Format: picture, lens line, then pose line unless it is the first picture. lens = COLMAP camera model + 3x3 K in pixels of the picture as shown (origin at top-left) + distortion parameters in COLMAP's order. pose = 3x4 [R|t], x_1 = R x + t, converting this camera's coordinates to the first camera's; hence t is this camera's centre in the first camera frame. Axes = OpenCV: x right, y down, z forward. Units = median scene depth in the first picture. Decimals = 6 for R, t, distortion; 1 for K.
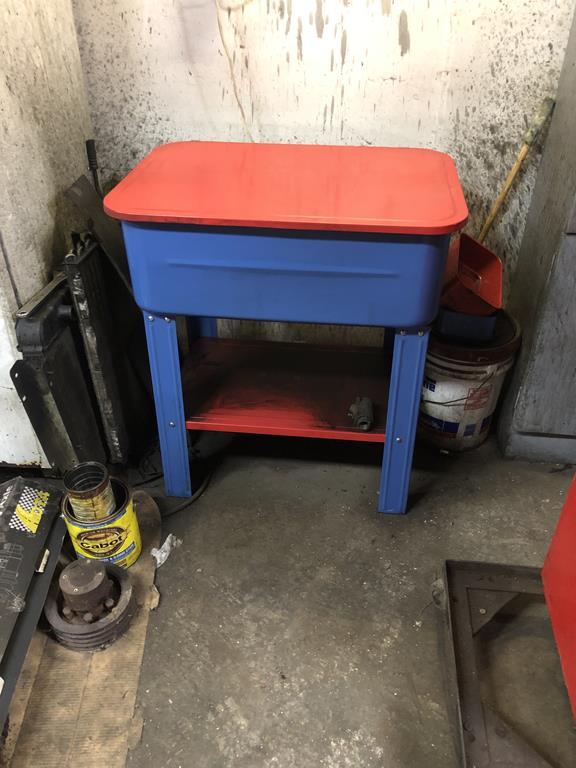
lens RADIAL K [[623.8, 0, 288.0], [0, 623.8, 387.2], [0, 0, 1]] dist [0.016836, 0.006993]
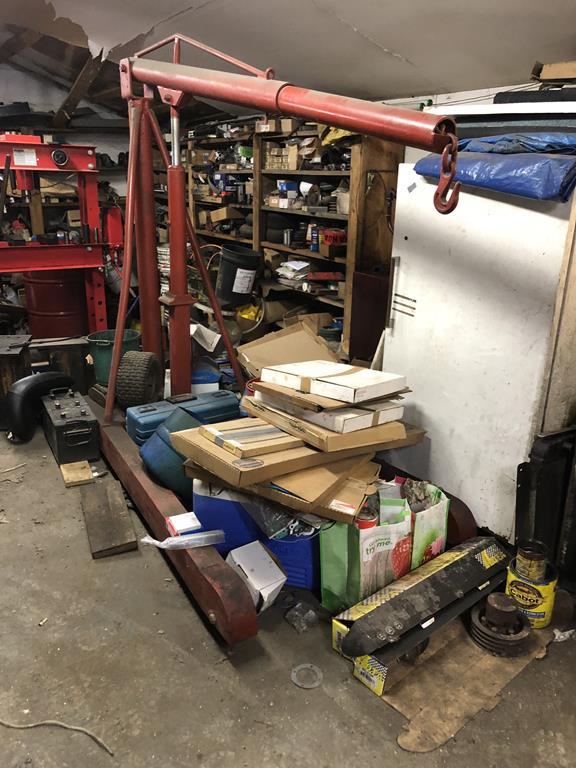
lens RADIAL K [[598.2, 0, 288.0], [0, 598.2, 384.0], [0, 0, 1]] dist [0.062919, -0.076742]
pose [[0.619144, 0.254084, -0.743036, 0.285829], [-0.475711, 0.874185, -0.097461, 0.219316], [0.624788, 0.413813, 0.662117, -0.482900]]
